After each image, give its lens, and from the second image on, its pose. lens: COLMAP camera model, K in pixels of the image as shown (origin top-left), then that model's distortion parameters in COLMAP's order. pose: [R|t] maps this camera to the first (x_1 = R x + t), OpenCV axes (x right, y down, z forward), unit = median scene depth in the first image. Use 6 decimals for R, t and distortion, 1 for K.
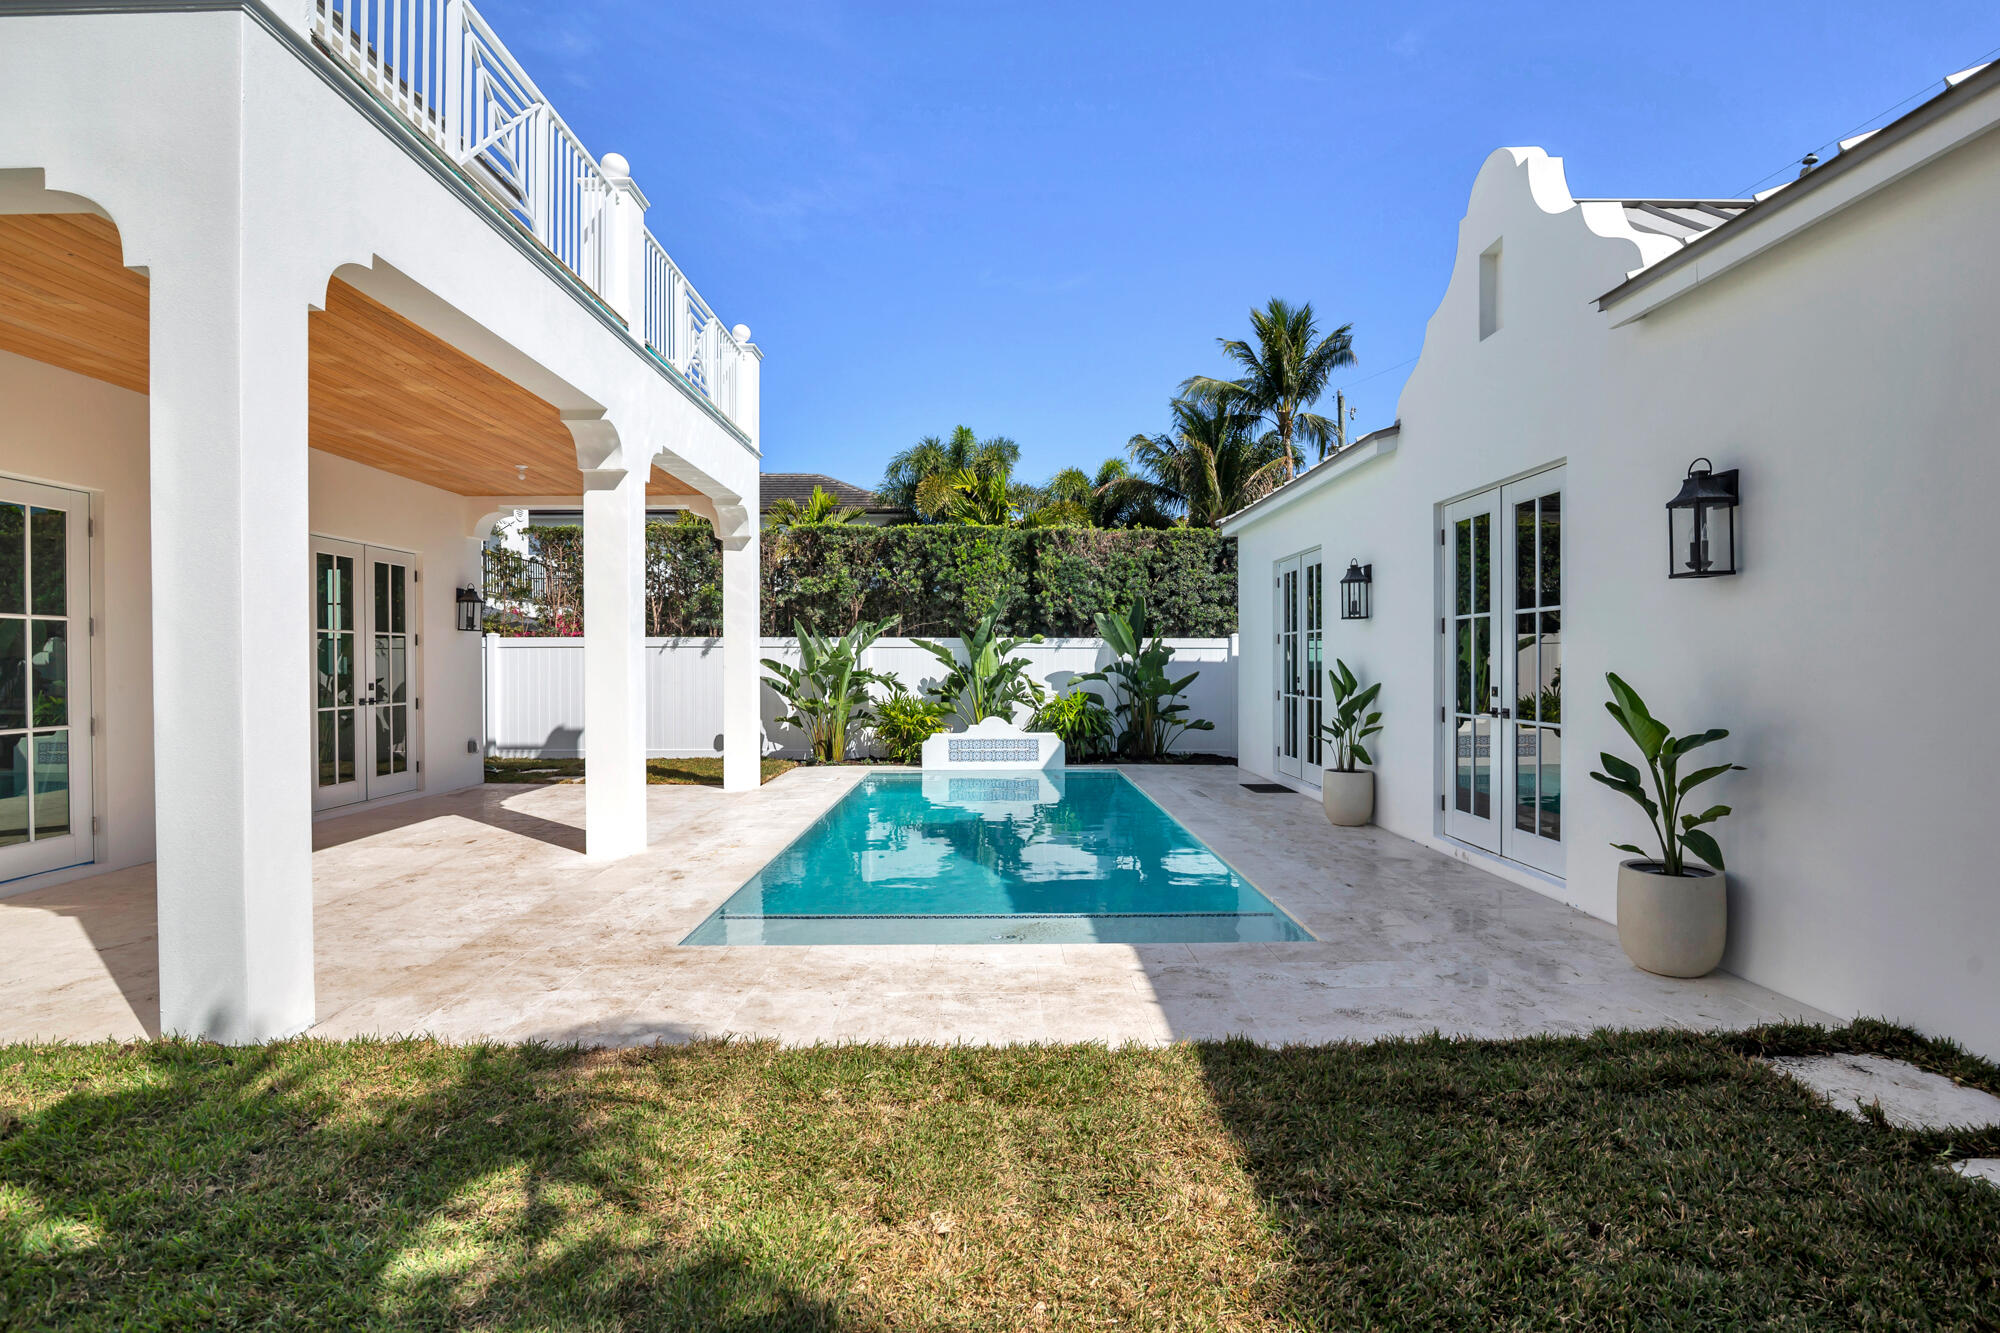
lens RADIAL K [[912.5, 0, 1002.2], [0, 912.5, 672.8], [0, 0, 1]] dist [-0.025575, 0.000326]
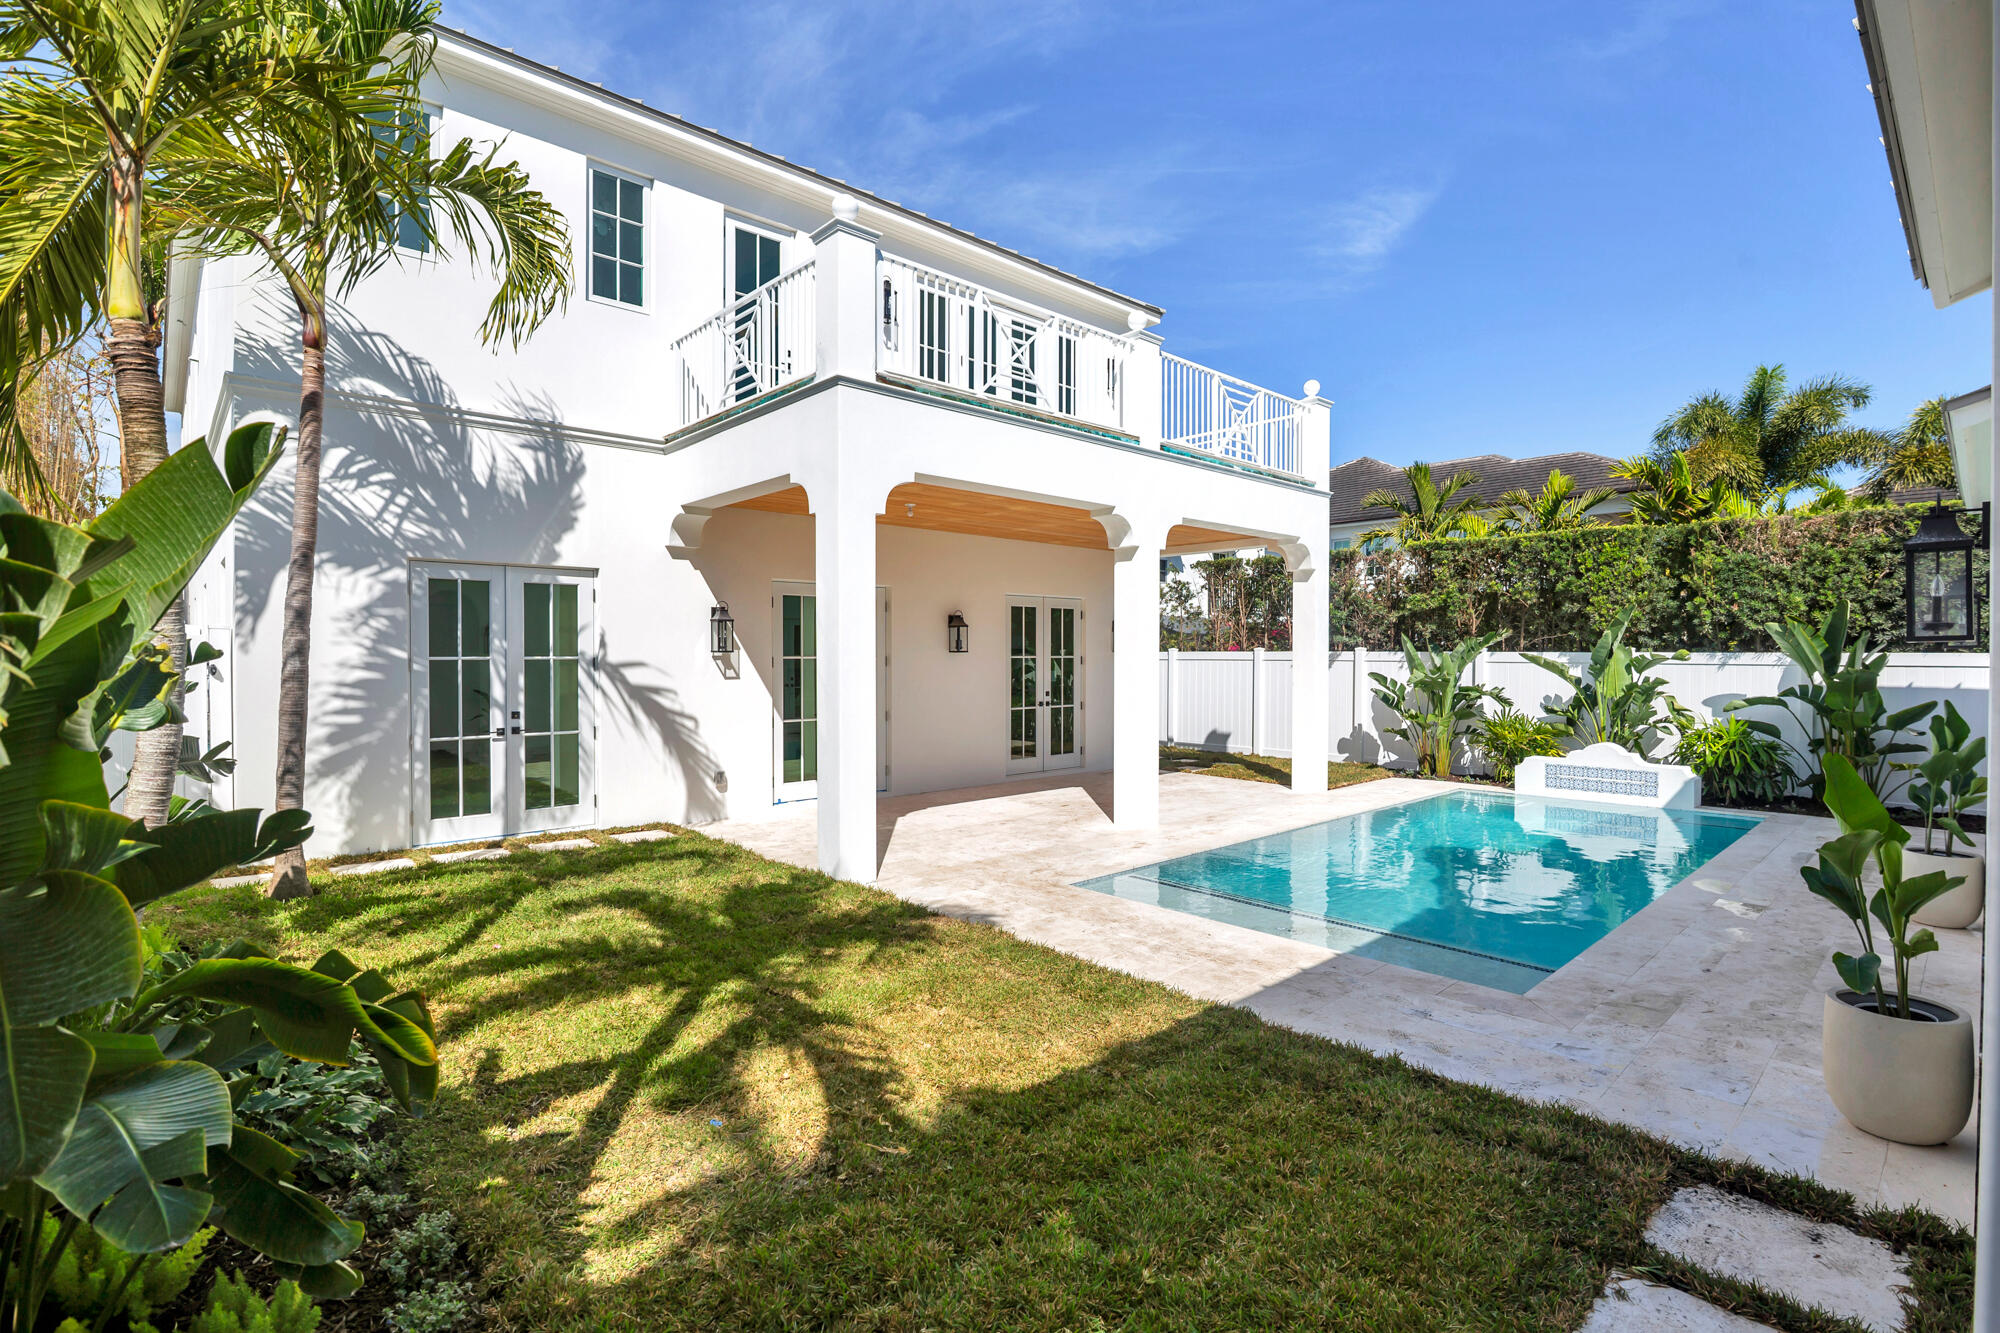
lens RADIAL K [[912.5, 0, 991.9], [0, 912.5, 658.0], [0, 0, 1]] dist [-0.025575, 0.000326]
pose [[0.668275, 0.003563, -0.743906, 0.234042], [-0.010702, 0.999931, -0.004824, -0.023218], [0.743837, 0.011185, 0.668267, -0.039038]]
